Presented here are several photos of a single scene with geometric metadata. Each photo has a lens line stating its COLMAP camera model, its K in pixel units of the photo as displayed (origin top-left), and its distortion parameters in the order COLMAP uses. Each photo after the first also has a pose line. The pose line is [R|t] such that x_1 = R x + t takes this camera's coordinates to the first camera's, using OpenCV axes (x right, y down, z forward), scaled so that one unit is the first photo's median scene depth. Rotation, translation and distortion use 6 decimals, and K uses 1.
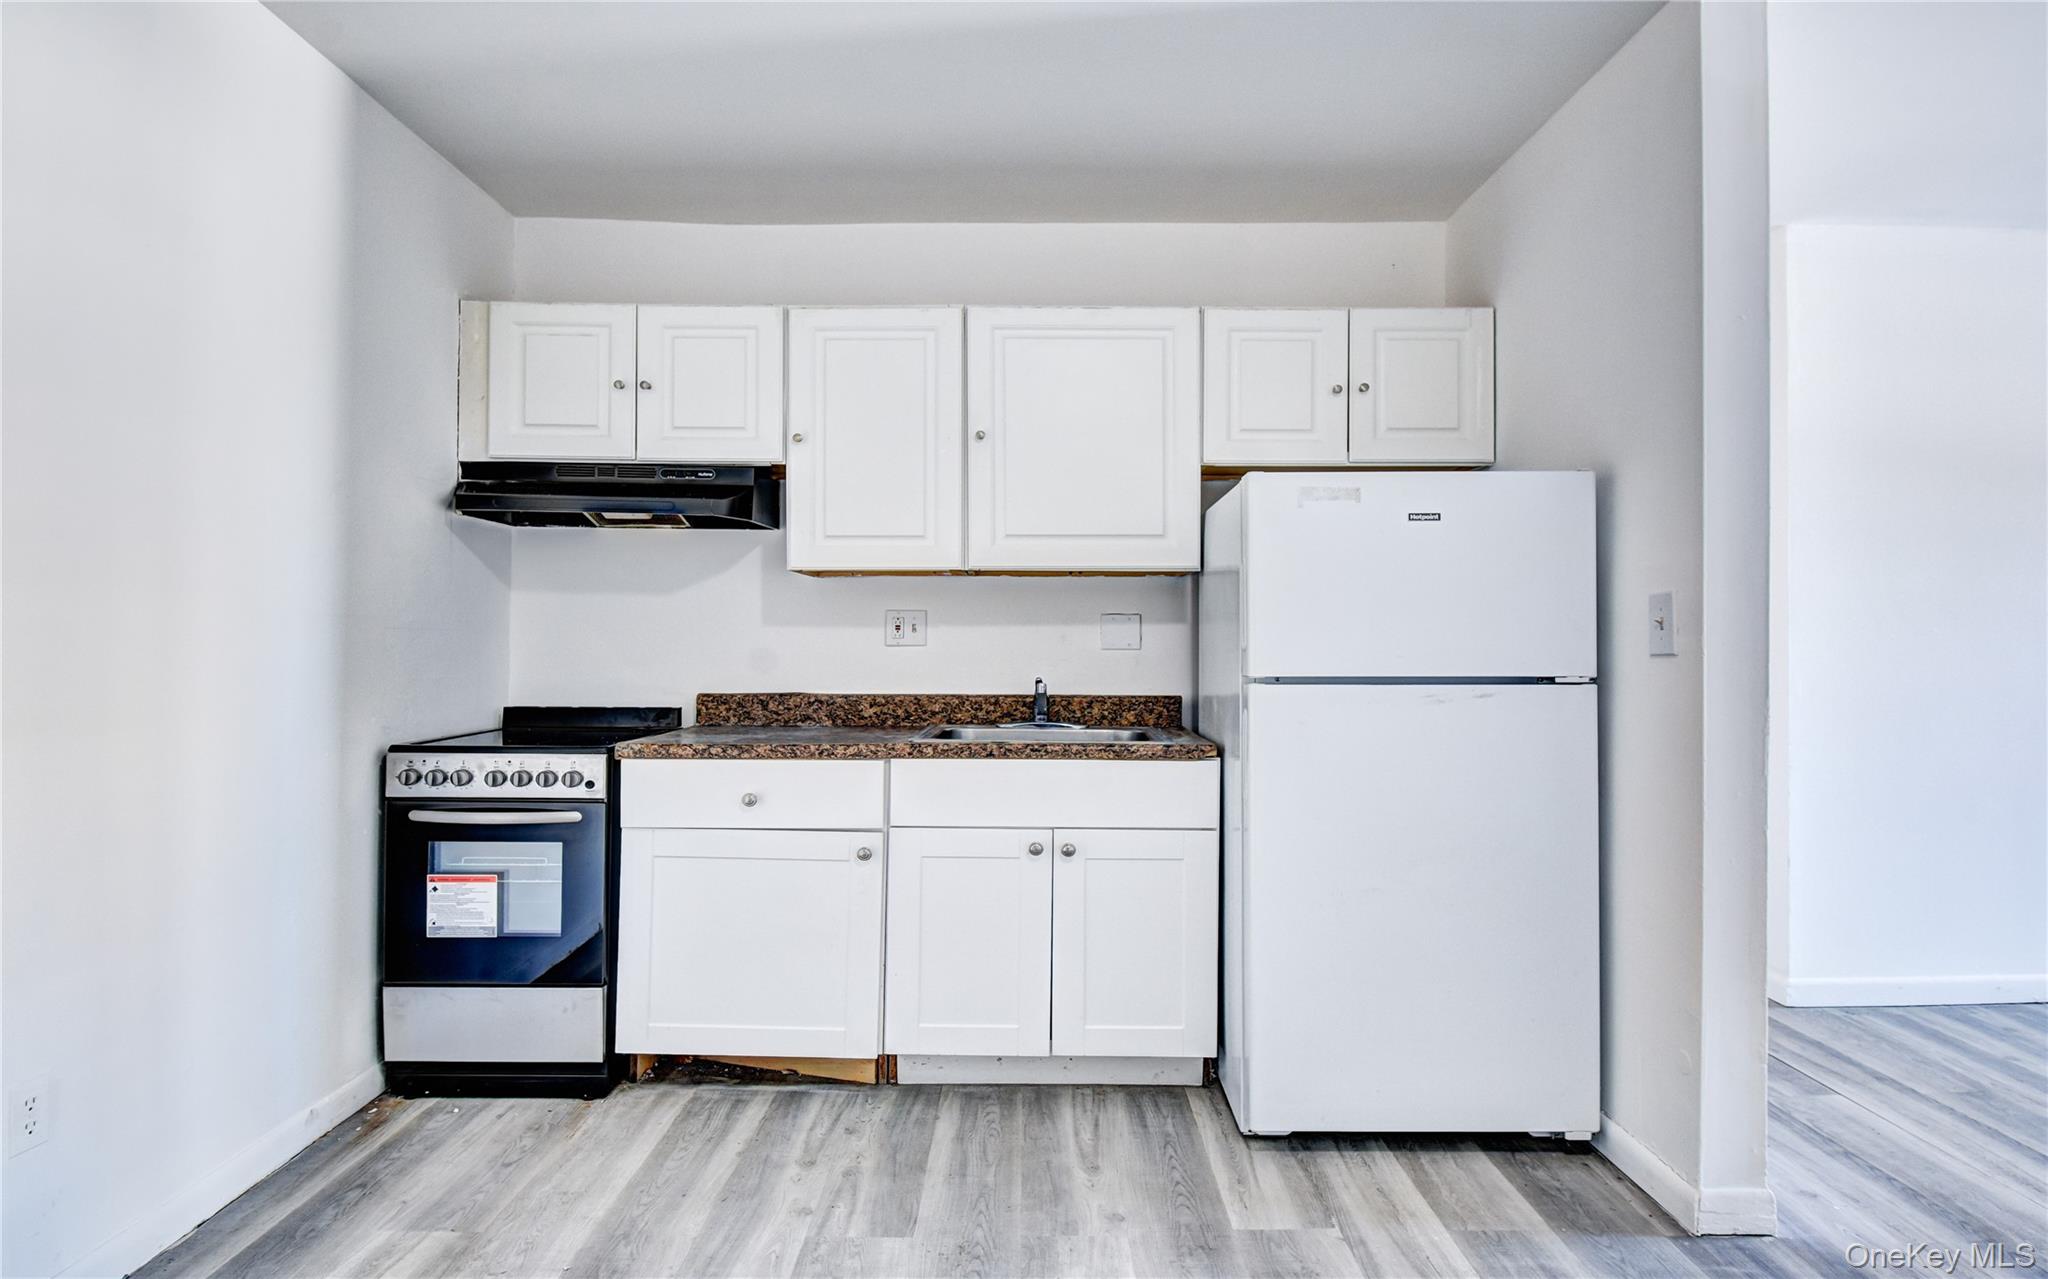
lens RADIAL K [[1157.6, 0, 986.7], [0, 1157.6, 632.3], [0, 0, 1]] dist [0.005230, -0.018951]
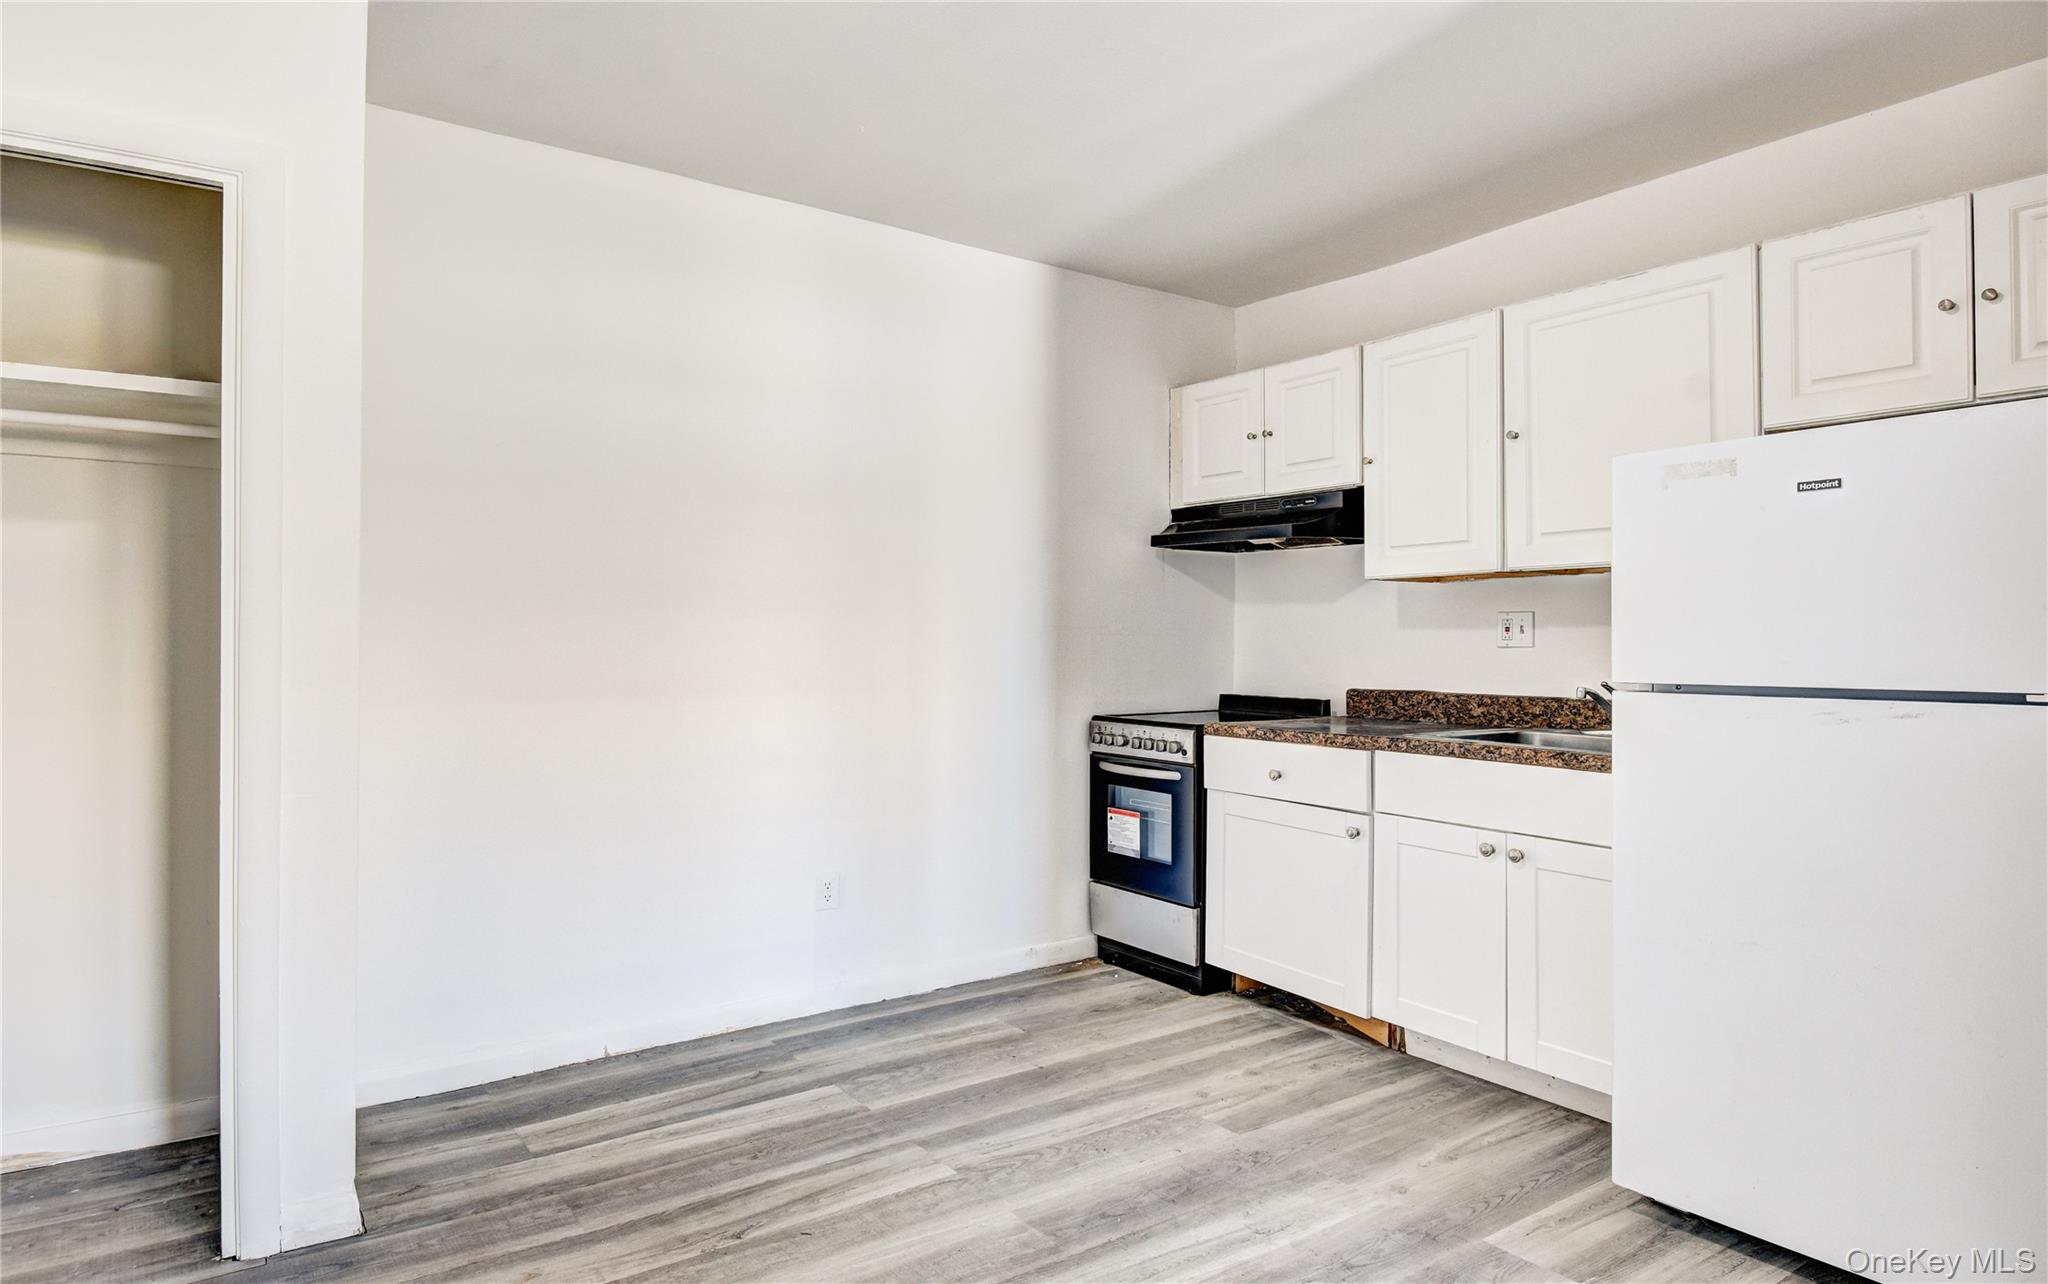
lens RADIAL K [[1157.6, 0, 1024.3], [0, 1157.6, 643.2], [0, 0, 1]] dist [0.005230, -0.018951]
pose [[0.582966, -0.001031, -0.812496, 0.605557], [0.009070, 0.999945, 0.005238, -0.001157], [0.812446, -0.010423, 0.582944, 0.087280]]
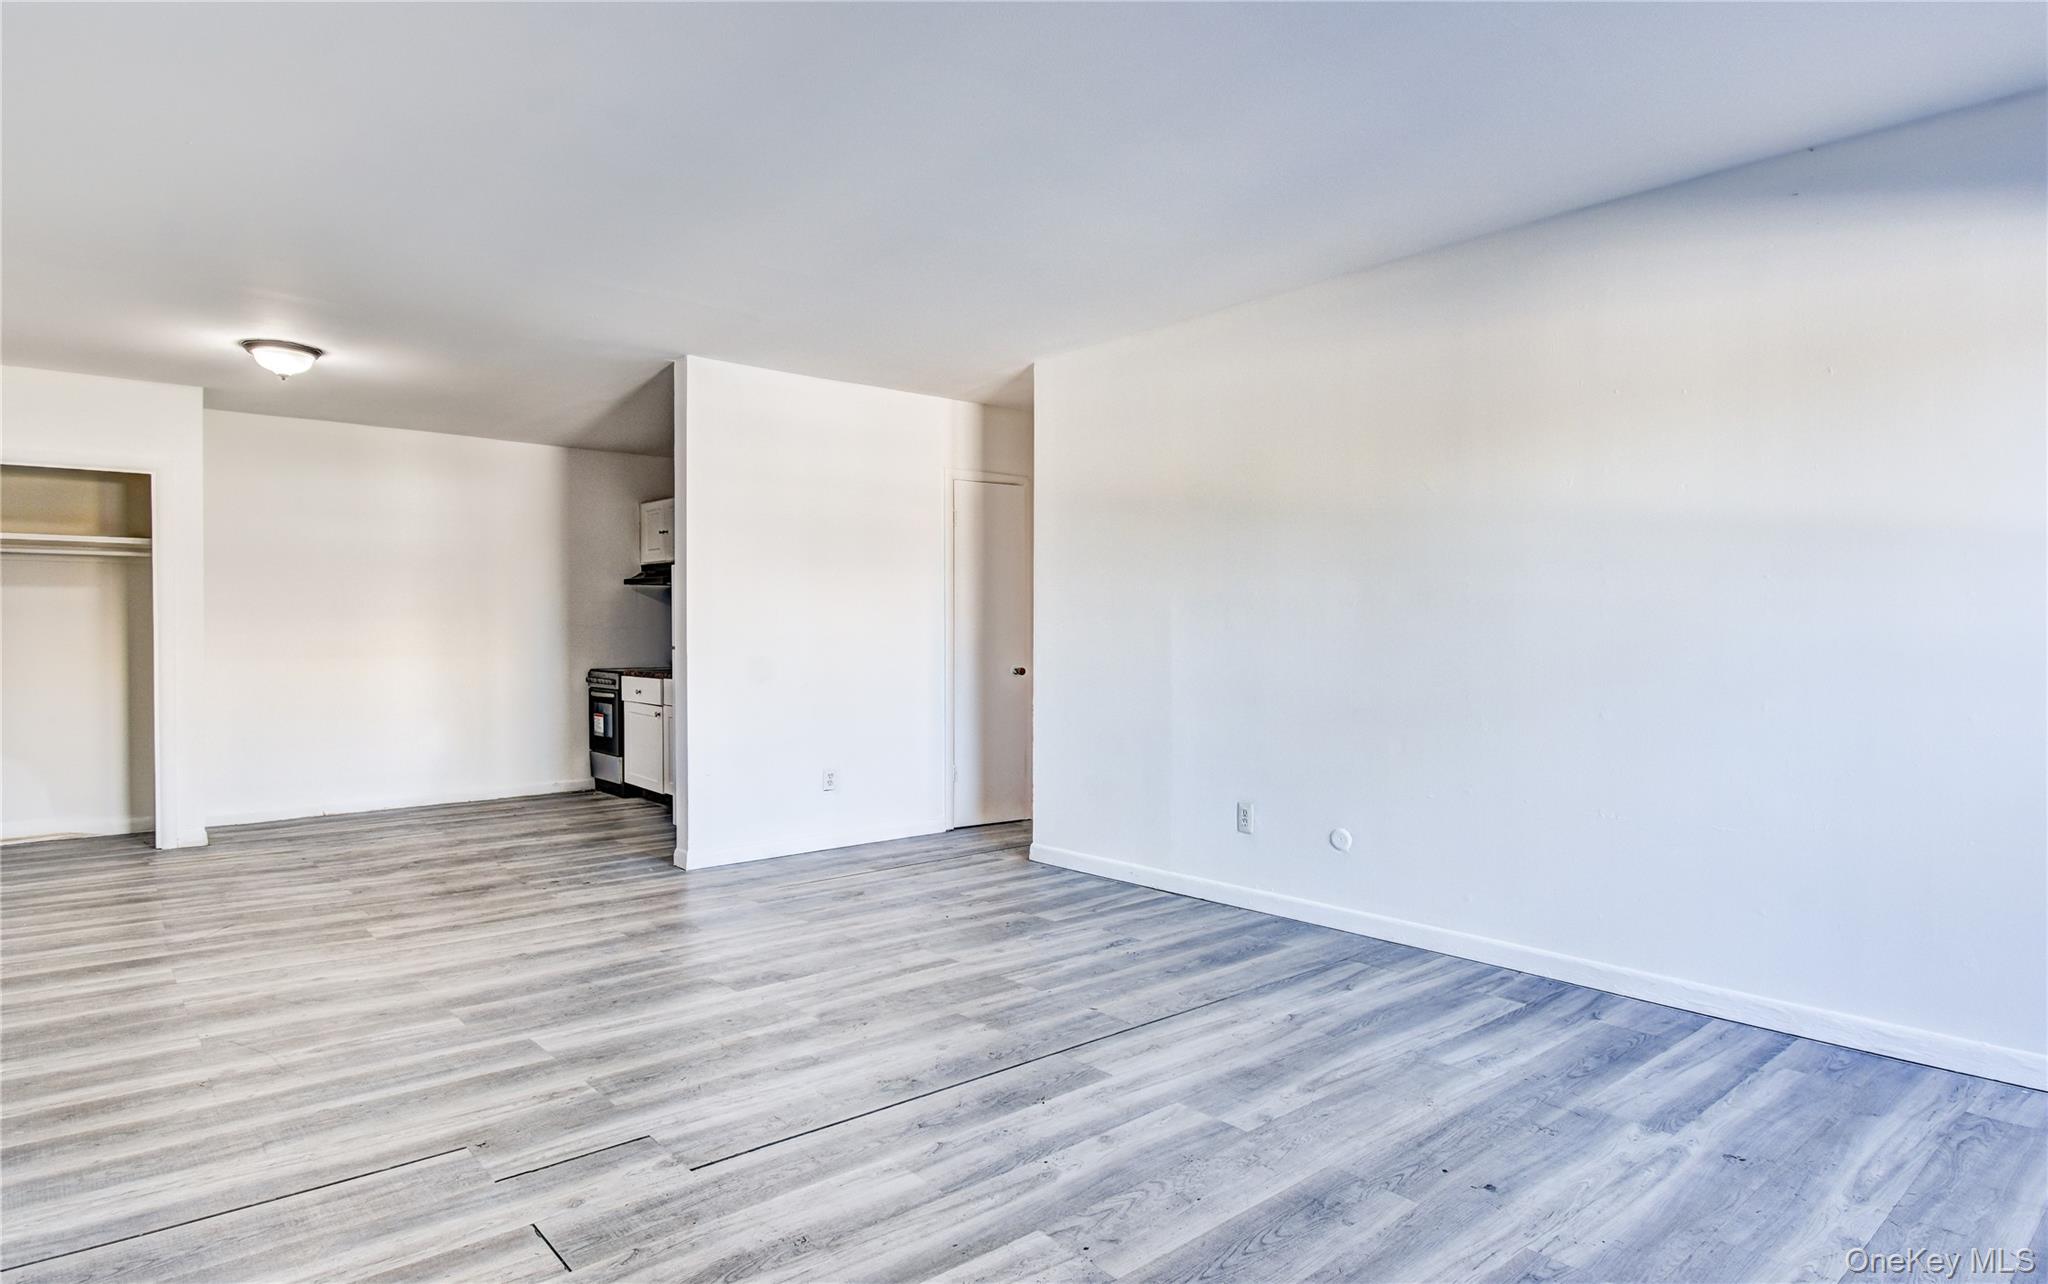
lens RADIAL K [[1157.6, 0, 1022.9], [0, 1157.6, 643.8], [0, 0, 1]] dist [0.005230, -0.018951]
pose [[0.632055, 0.003507, -0.774916, 2.378899], [0.014494, 0.999761, 0.016346, 0.001729], [0.774788, -0.021563, 0.631853, -0.004937]]
